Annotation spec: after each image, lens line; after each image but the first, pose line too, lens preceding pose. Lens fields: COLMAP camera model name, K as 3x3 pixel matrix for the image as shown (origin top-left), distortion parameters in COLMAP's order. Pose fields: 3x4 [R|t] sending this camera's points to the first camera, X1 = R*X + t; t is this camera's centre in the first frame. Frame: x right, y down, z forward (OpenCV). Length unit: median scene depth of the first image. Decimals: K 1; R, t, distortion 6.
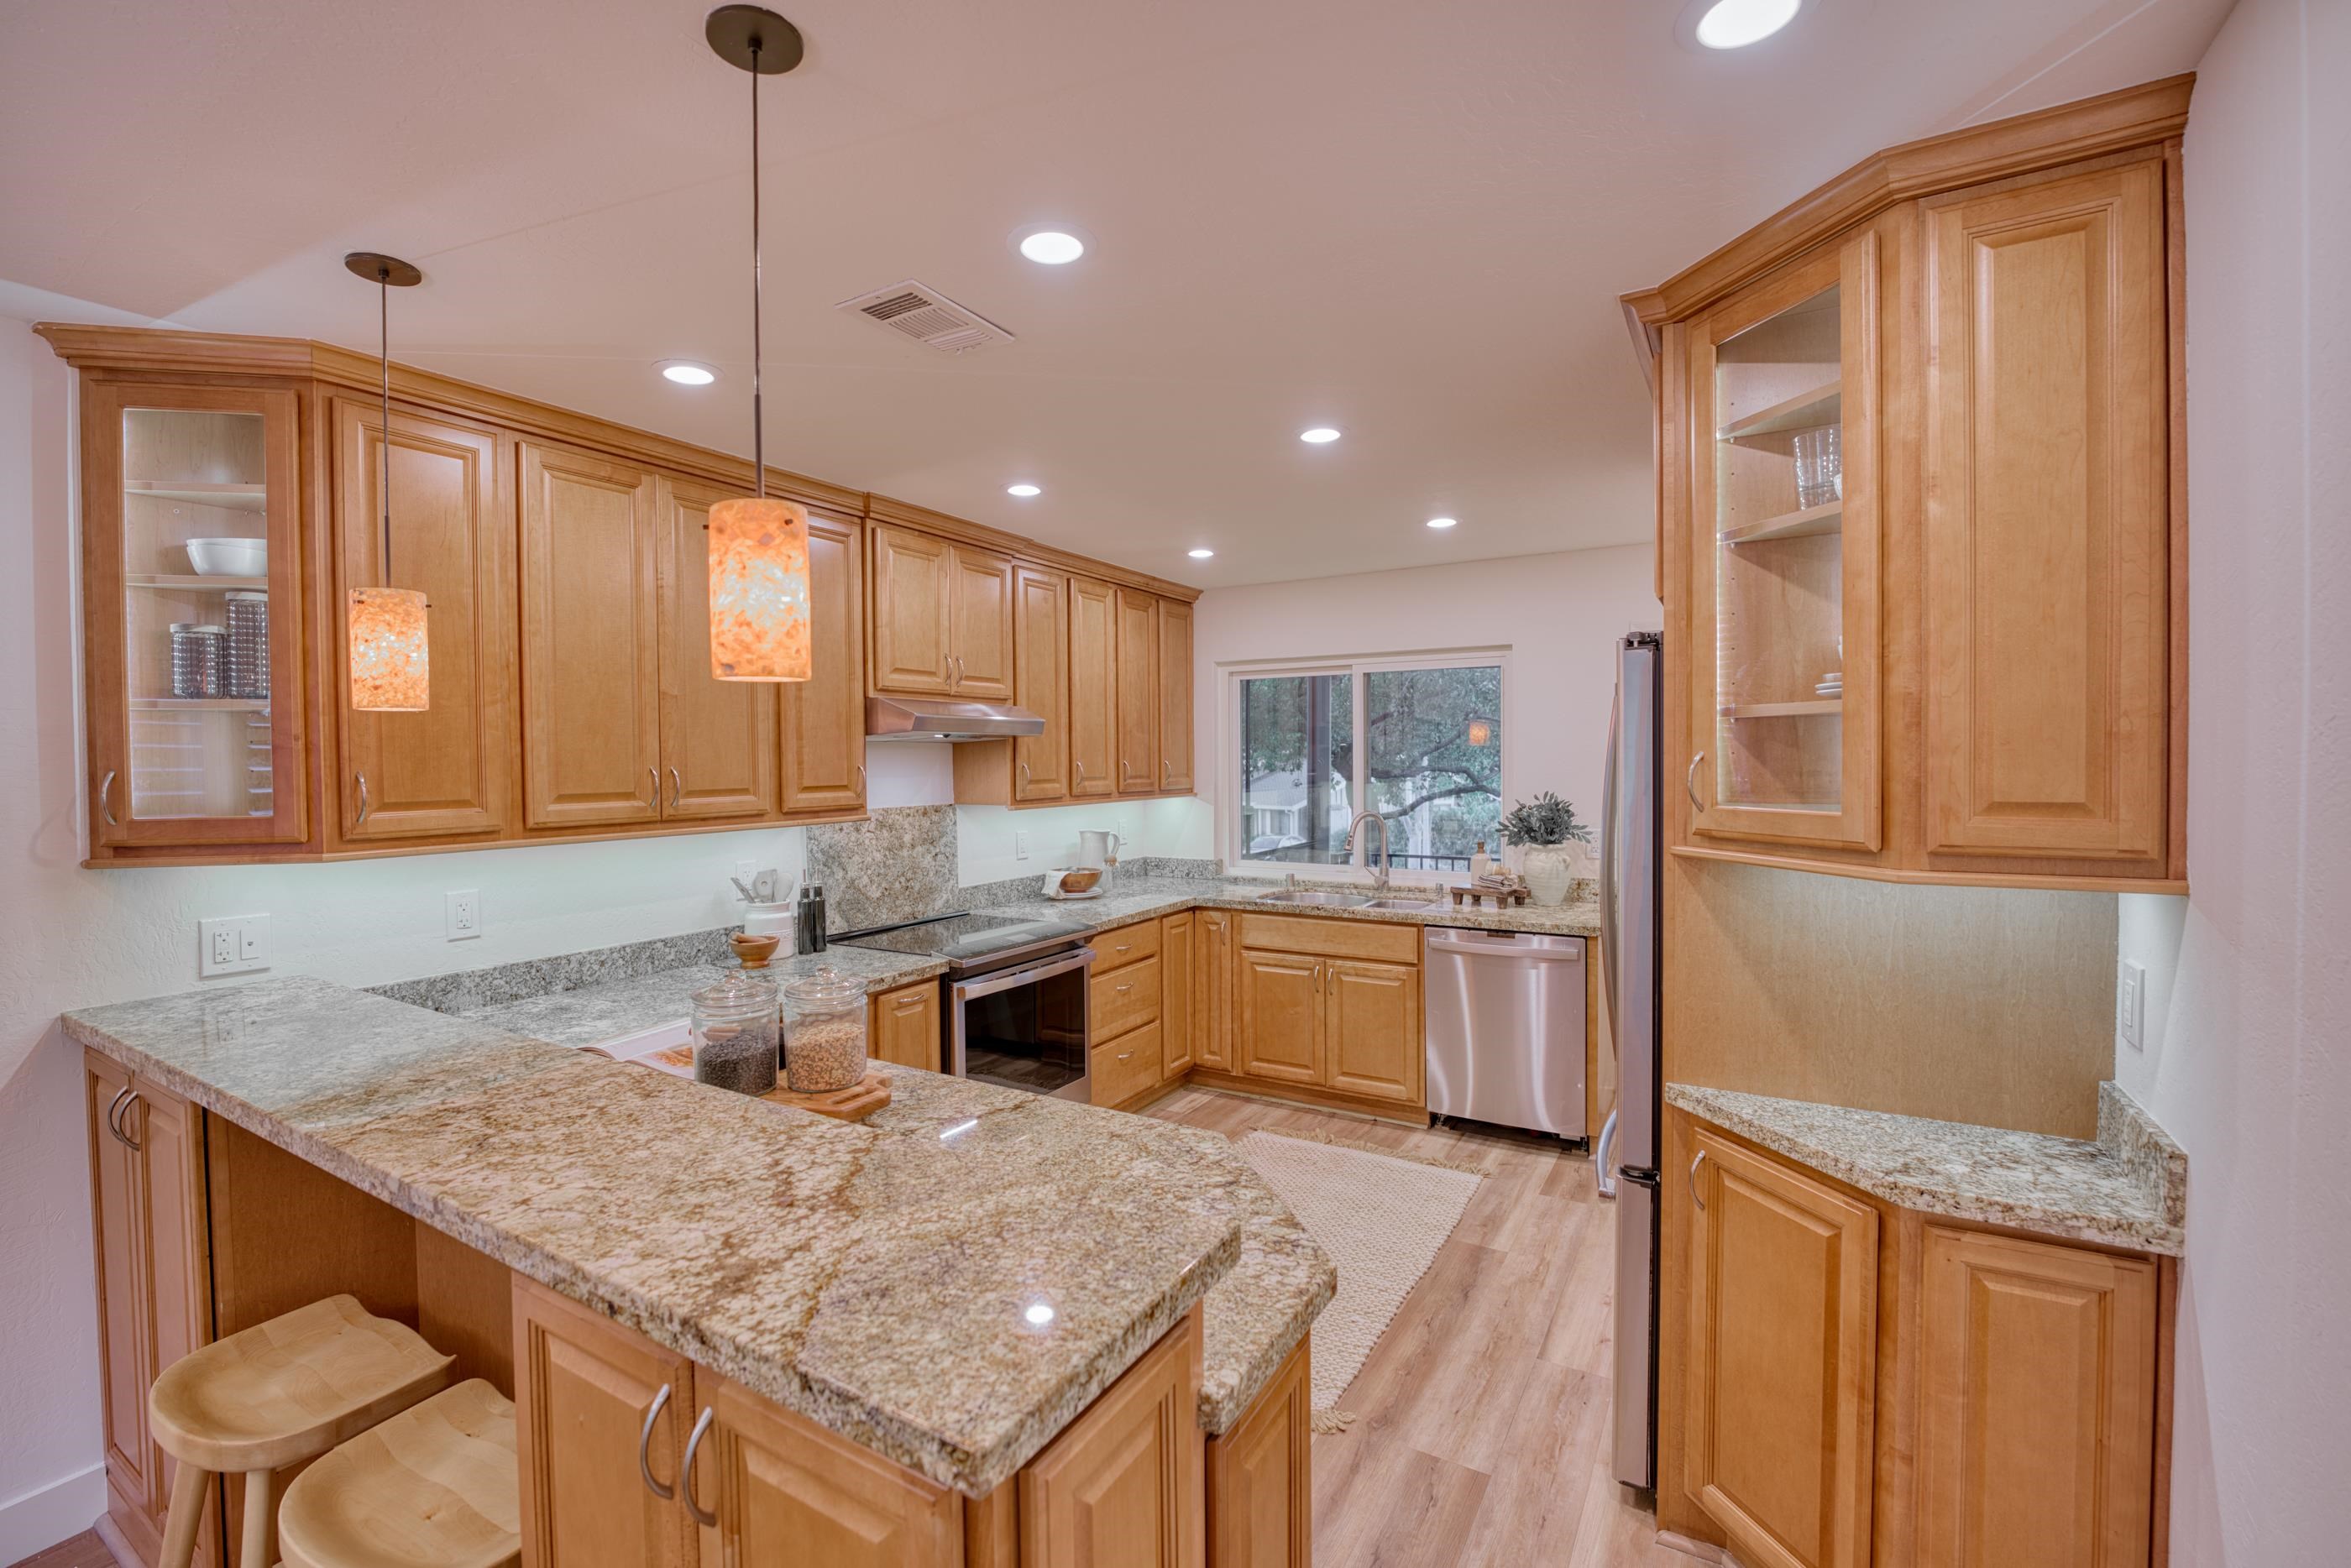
lens RADIAL K [[1020.2, 0, 1123.0], [0, 1020.2, 785.4], [0, 0, 1]] dist [-0.019367, -0.000004]
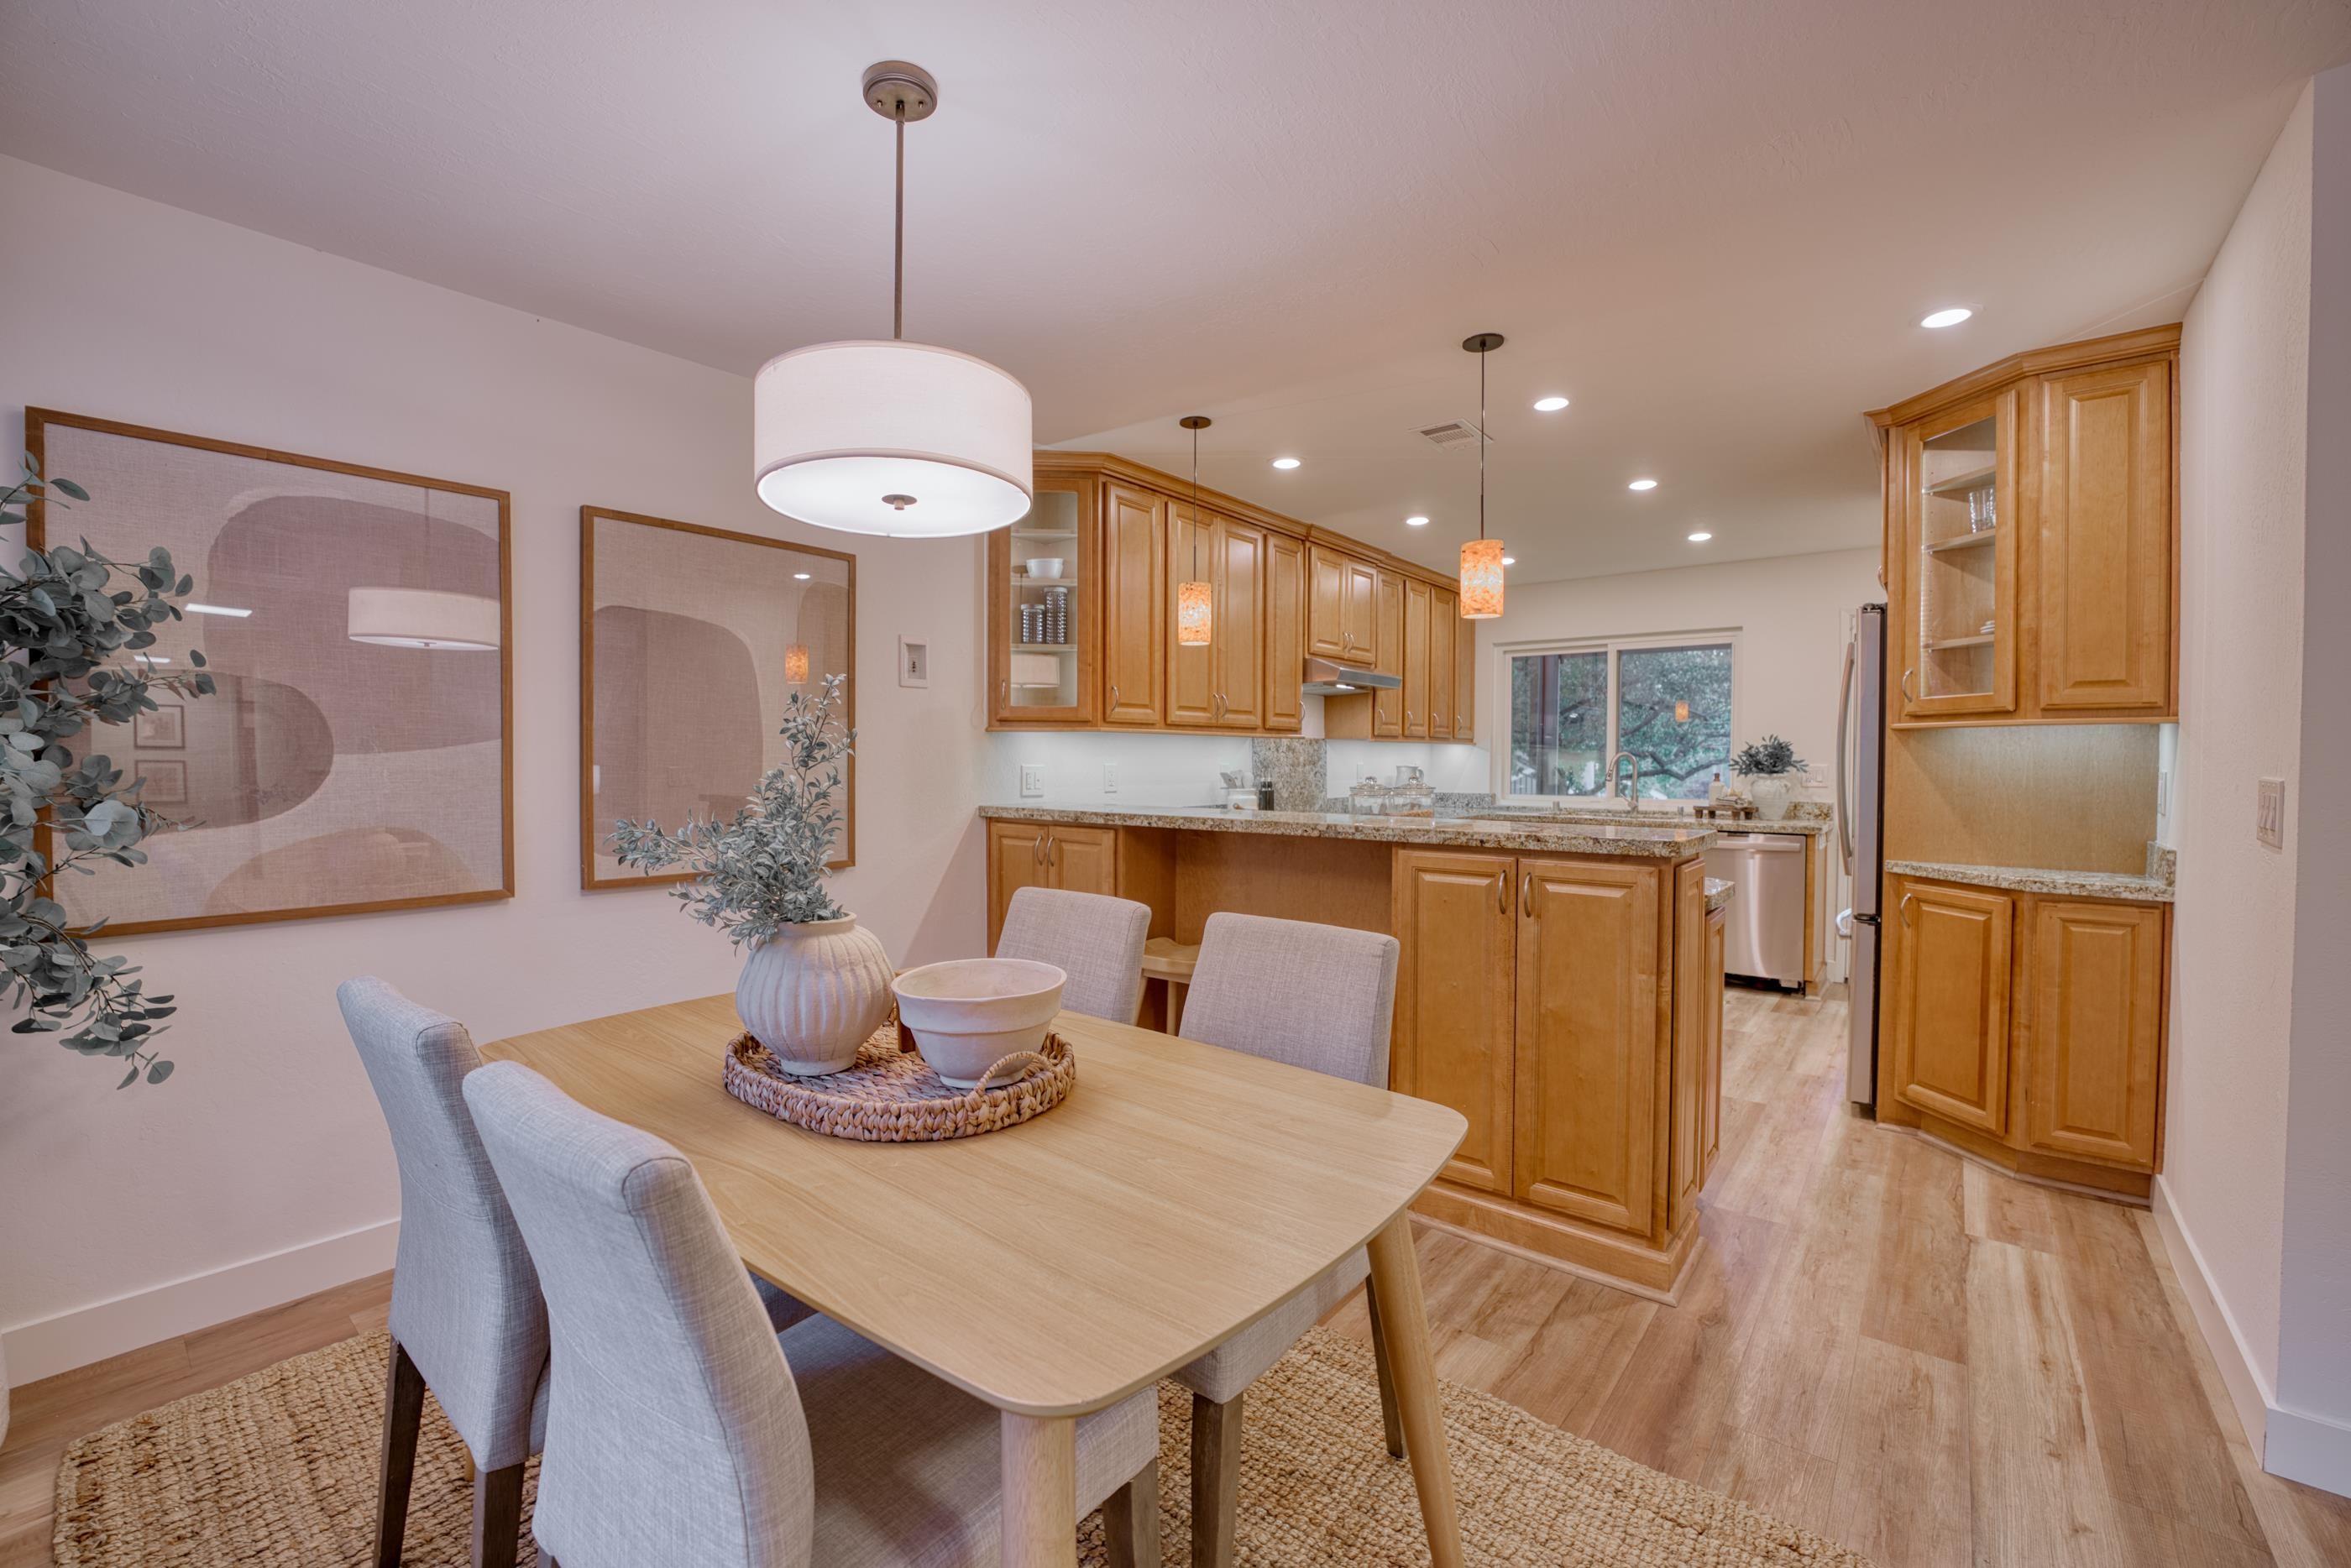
lens RADIAL K [[961.7, 0, 1133.6], [0, 961.7, 779.6], [0, 0, 1]] dist [-0.022396, 0.000261]
pose [[0.988932, 0.016562, -0.147440, -0.491003], [-0.016925, 0.999856, -0.001206, 0.172889], [0.147399, 0.003689, 0.989070, -0.781938]]
